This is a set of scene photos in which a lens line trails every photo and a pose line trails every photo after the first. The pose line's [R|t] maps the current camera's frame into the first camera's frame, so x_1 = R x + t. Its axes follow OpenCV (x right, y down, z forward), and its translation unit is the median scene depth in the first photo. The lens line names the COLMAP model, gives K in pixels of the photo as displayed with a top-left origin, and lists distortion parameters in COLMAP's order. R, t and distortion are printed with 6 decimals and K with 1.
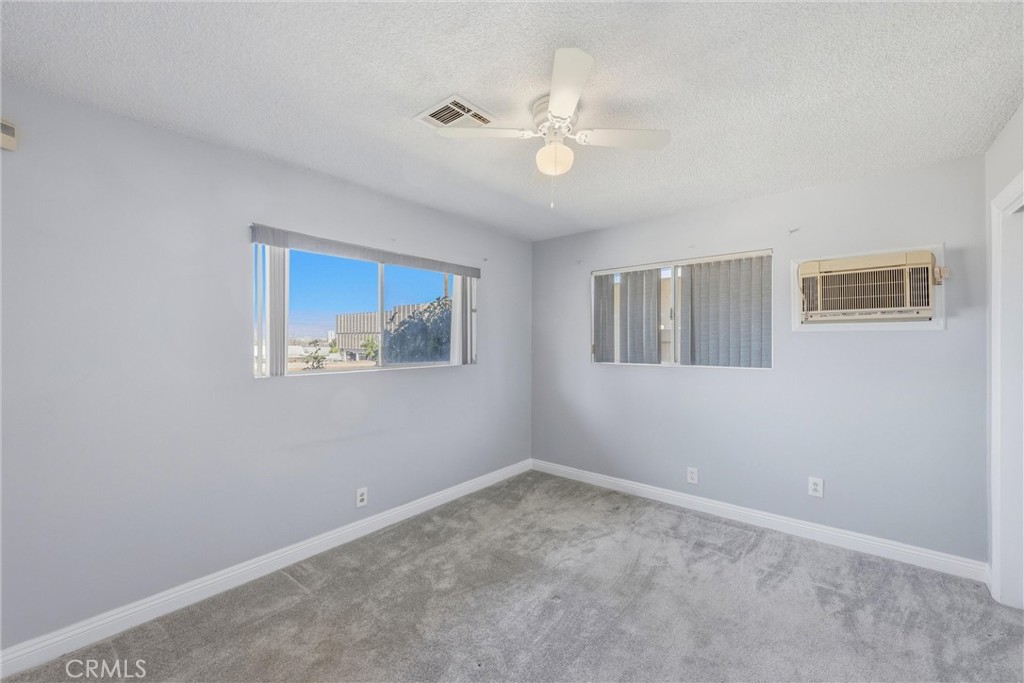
lens RADIAL K [[421.0, 0, 513.5], [0, 421.0, 338.8], [0, 0, 1]] dist [0.002987, 0.000804]
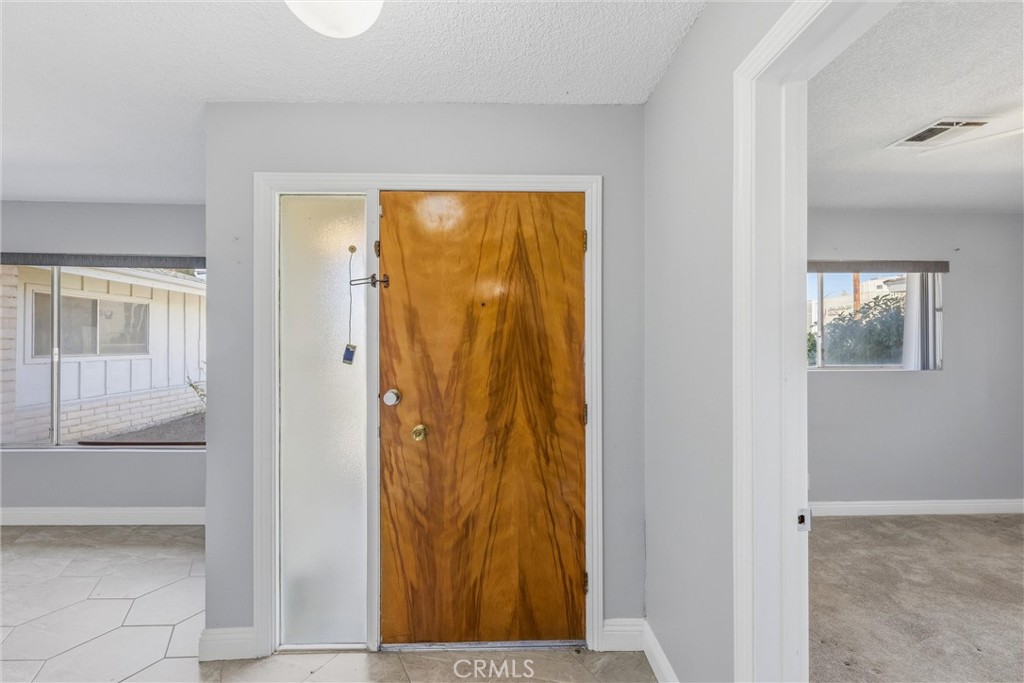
lens RADIAL K [[421.0, 0, 512.8], [0, 421.0, 341.1], [0, 0, 1]] dist [0.002987, 0.000804]
pose [[0.668326, -0.002123, -0.743865, -0.041430], [-0.001086, 0.999992, -0.003829, 0.004360], [0.743867, 0.003367, 0.668319, -0.345254]]
